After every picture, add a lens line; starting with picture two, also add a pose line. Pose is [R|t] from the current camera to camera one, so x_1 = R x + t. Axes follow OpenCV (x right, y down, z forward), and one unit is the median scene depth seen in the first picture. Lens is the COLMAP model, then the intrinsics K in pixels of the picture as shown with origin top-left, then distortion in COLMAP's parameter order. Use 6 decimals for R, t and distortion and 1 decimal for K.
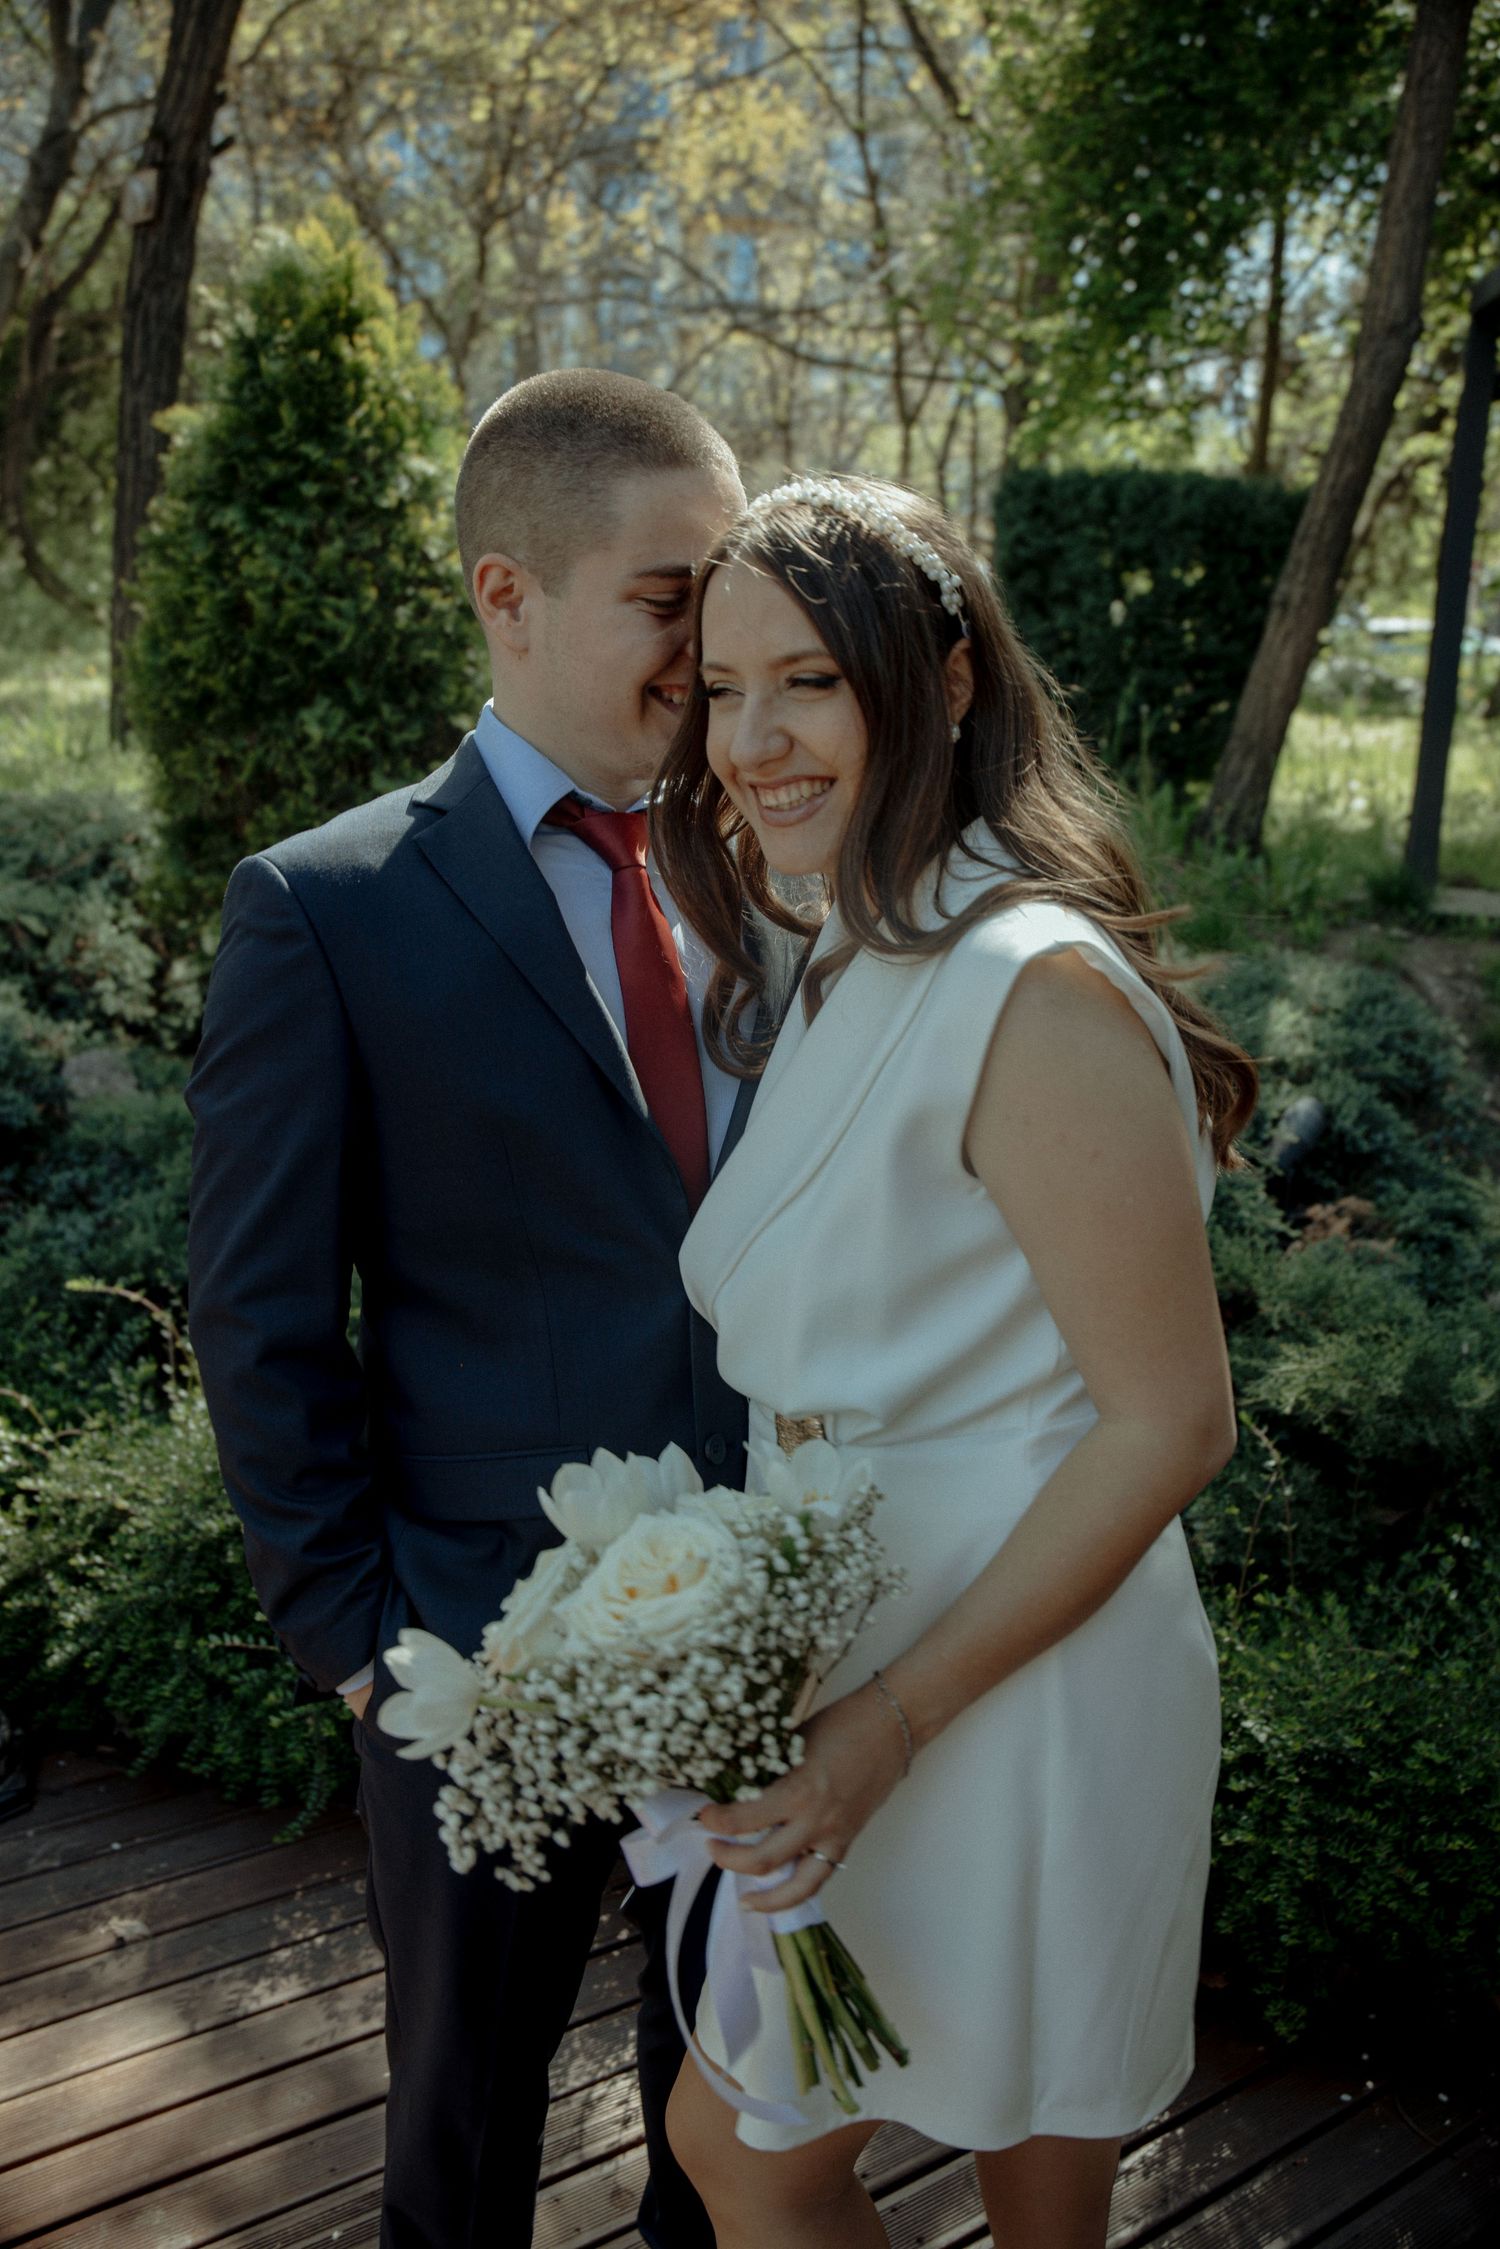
lens RADIAL K [[1986.4, 0, 745.5], [0, 1986.4, 1127.7], [0, 0, 1]] dist [-0.119914, 0.061796]
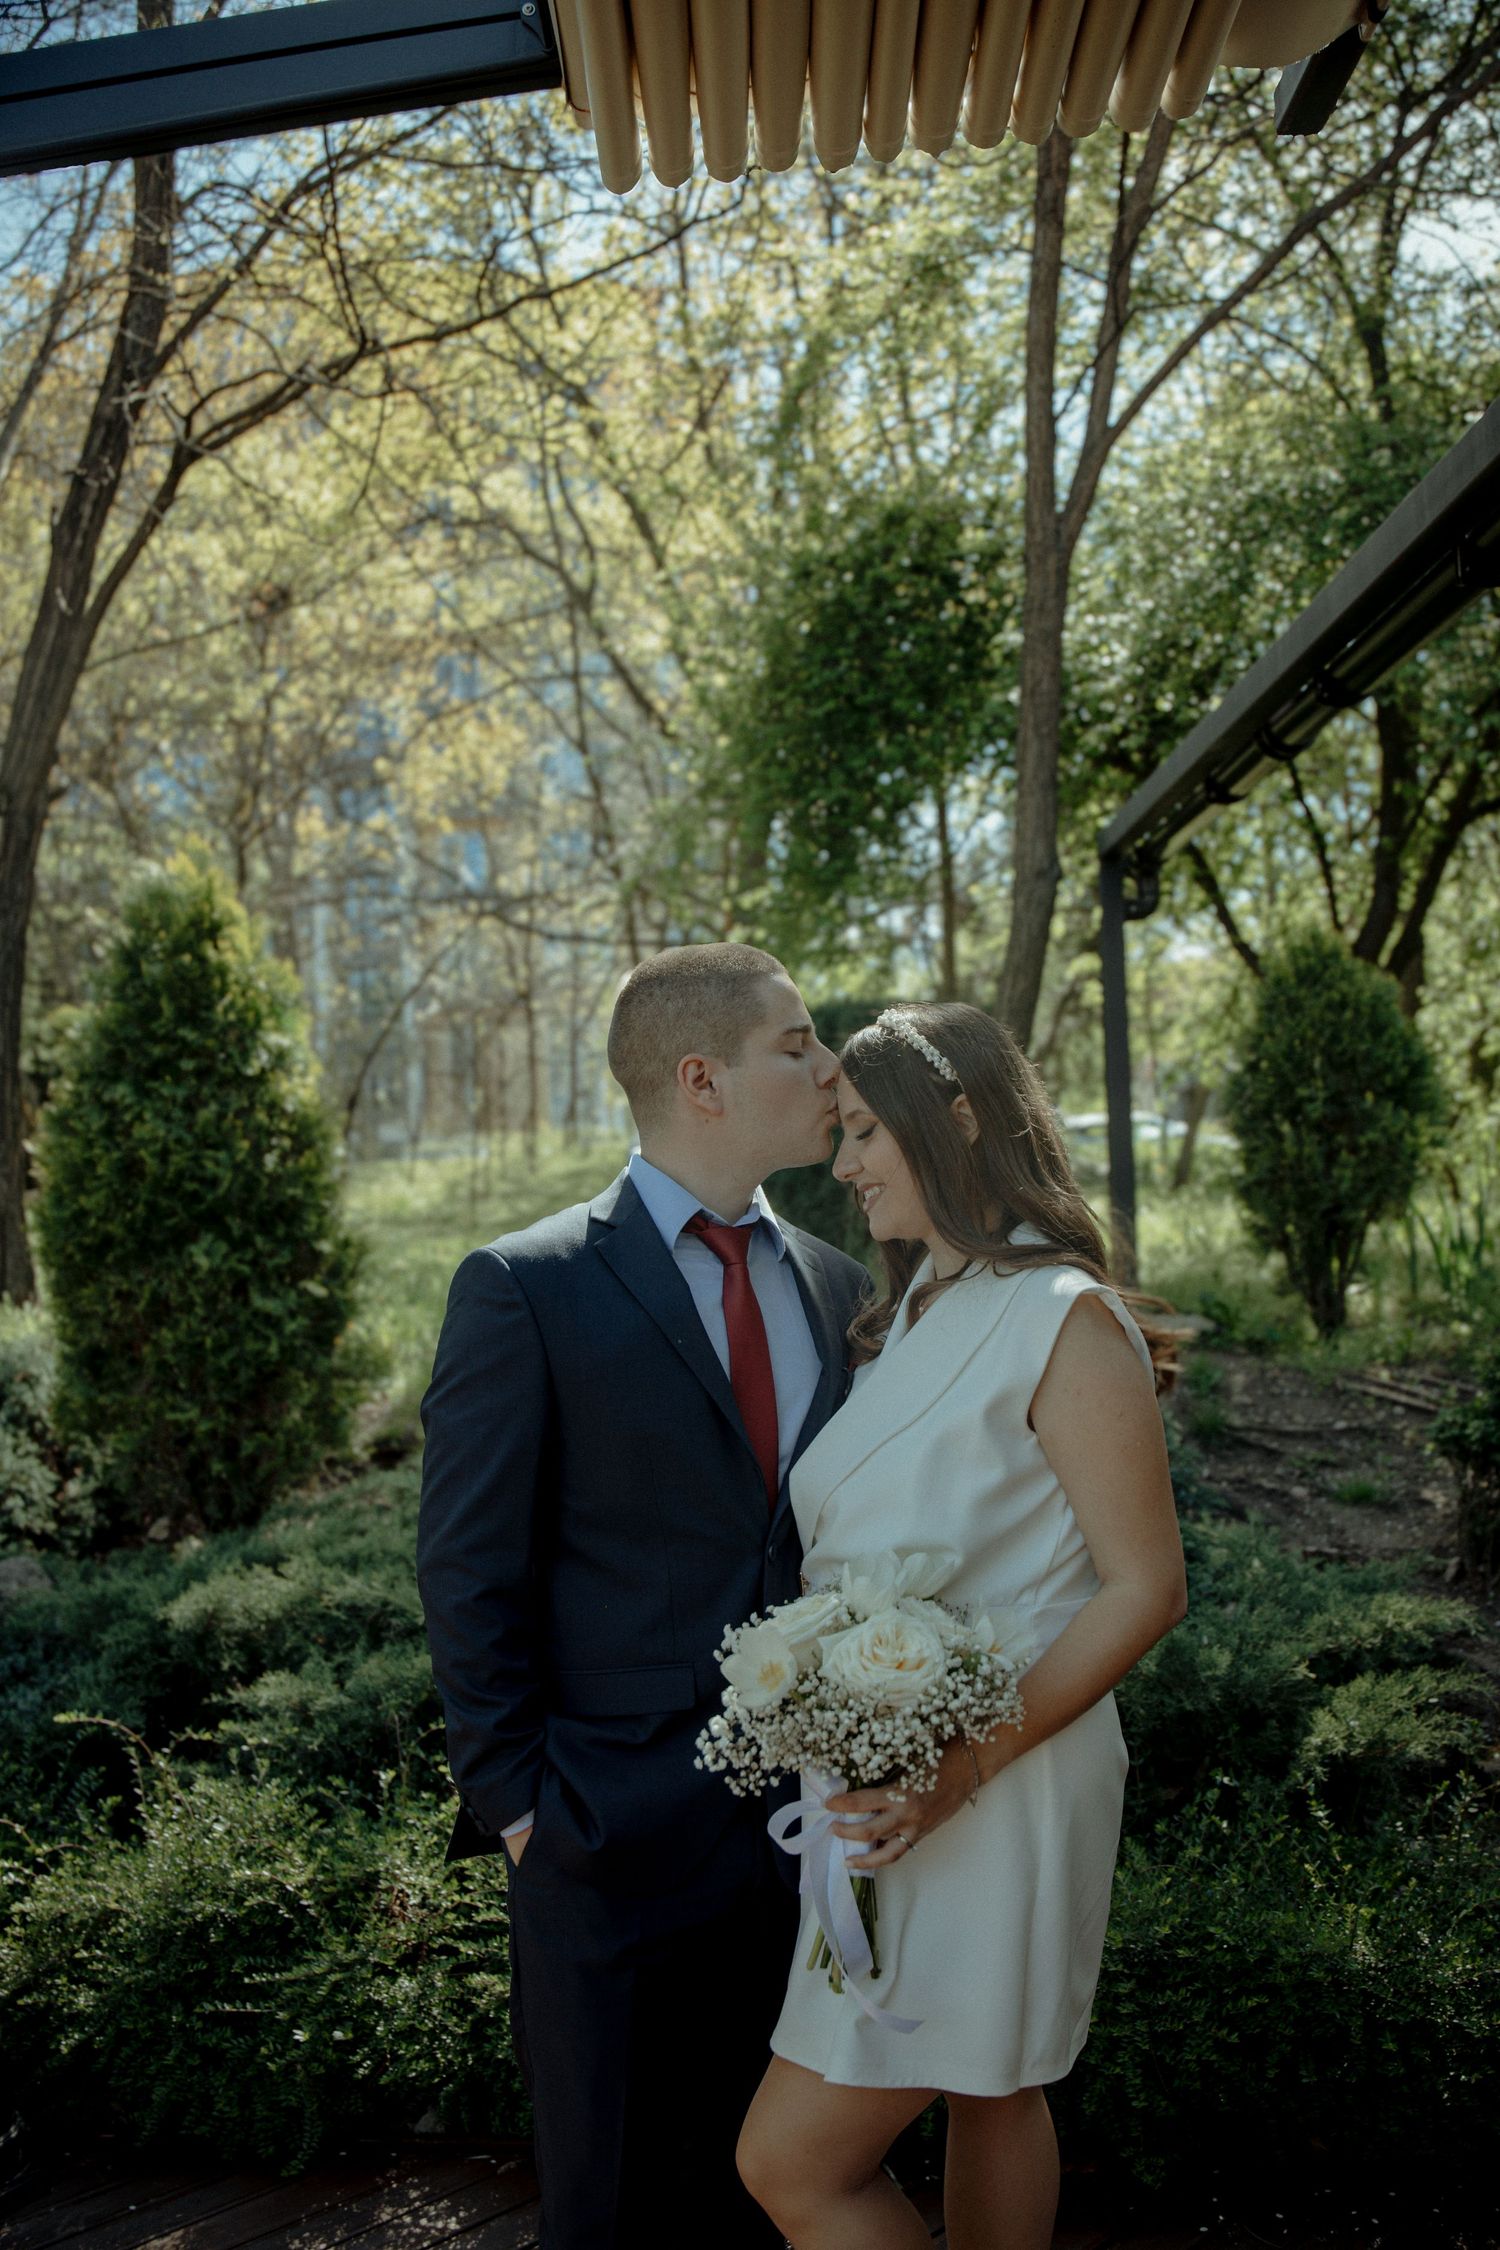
lens RADIAL K [[1875.0, 0, 780.5], [0, 1875.0, 1150.6], [0, 0, 1]] dist [-0.156459, 0.057875]
pose [[0.985305, -0.085101, 0.148092, -0.033489], [0.120003, 0.961897, -0.245670, 0.048542], [-0.121543, 0.259832, 0.957974, -0.124769]]
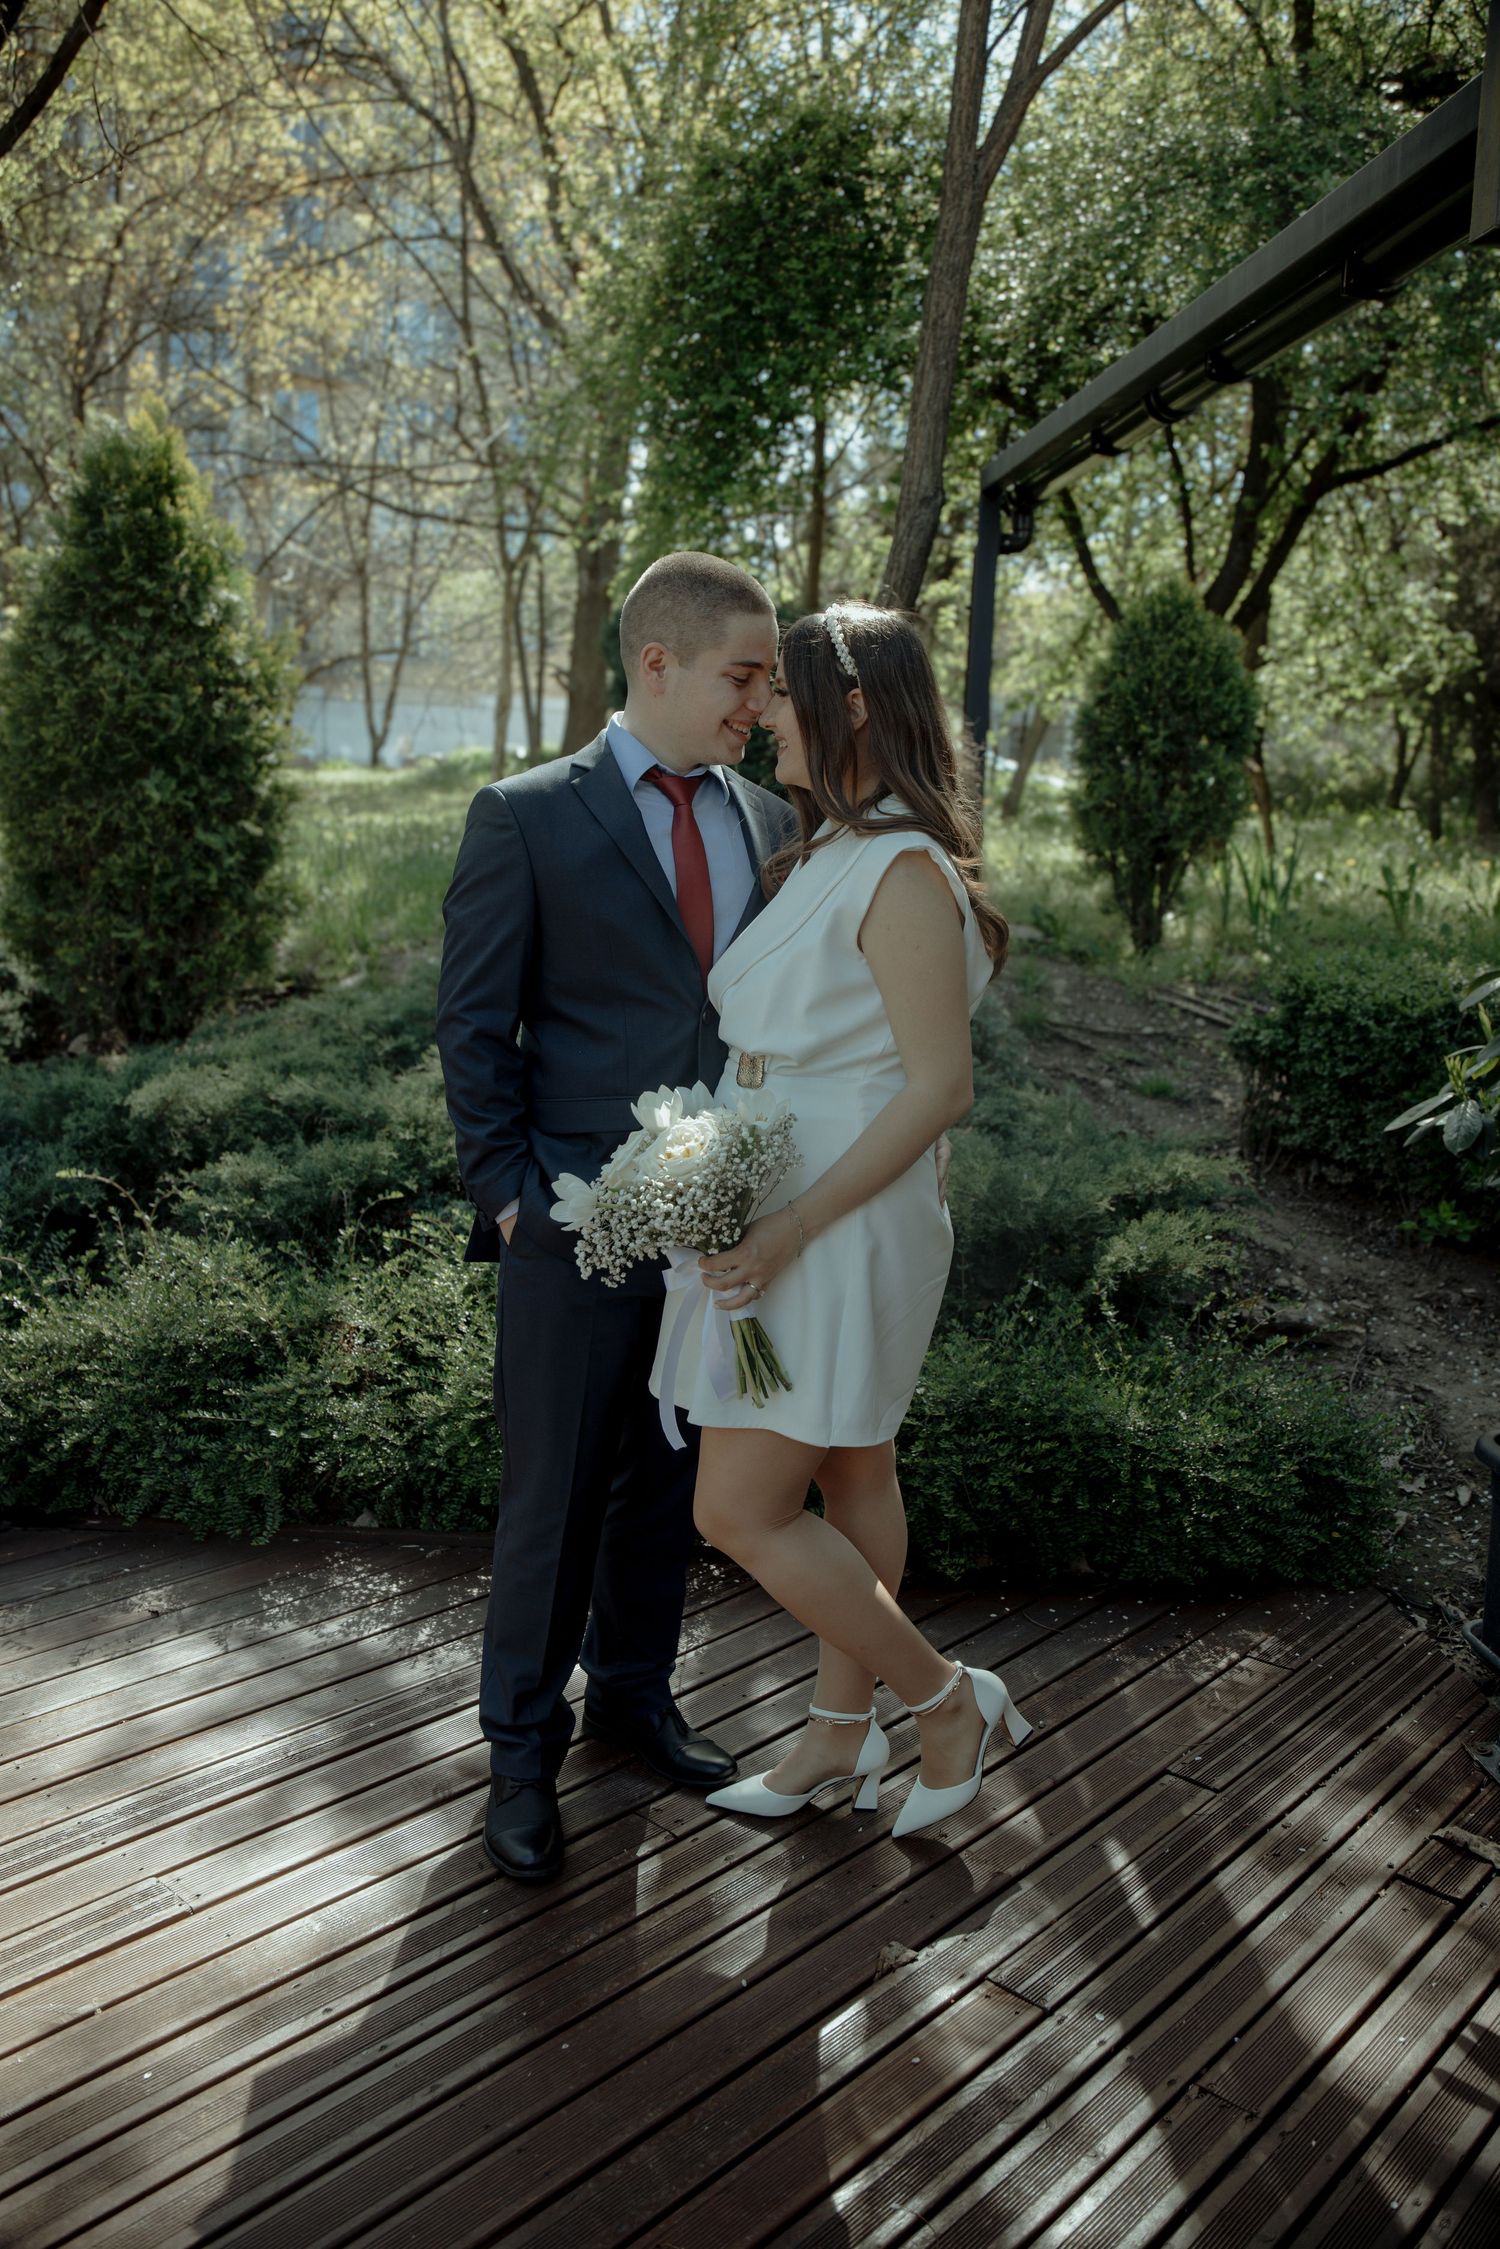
lens RADIAL K [[1869.3, 0, 762.2], [0, 1869.3, 1115.2], [0, 0, 1]] dist [-0.153686, 0.081757]
pose [[0.973374, -0.042961, 0.225162, -0.106263], [0.055793, 0.997142, -0.050937, 0.091299], [-0.222330, 0.062144, 0.972989, -0.248605]]
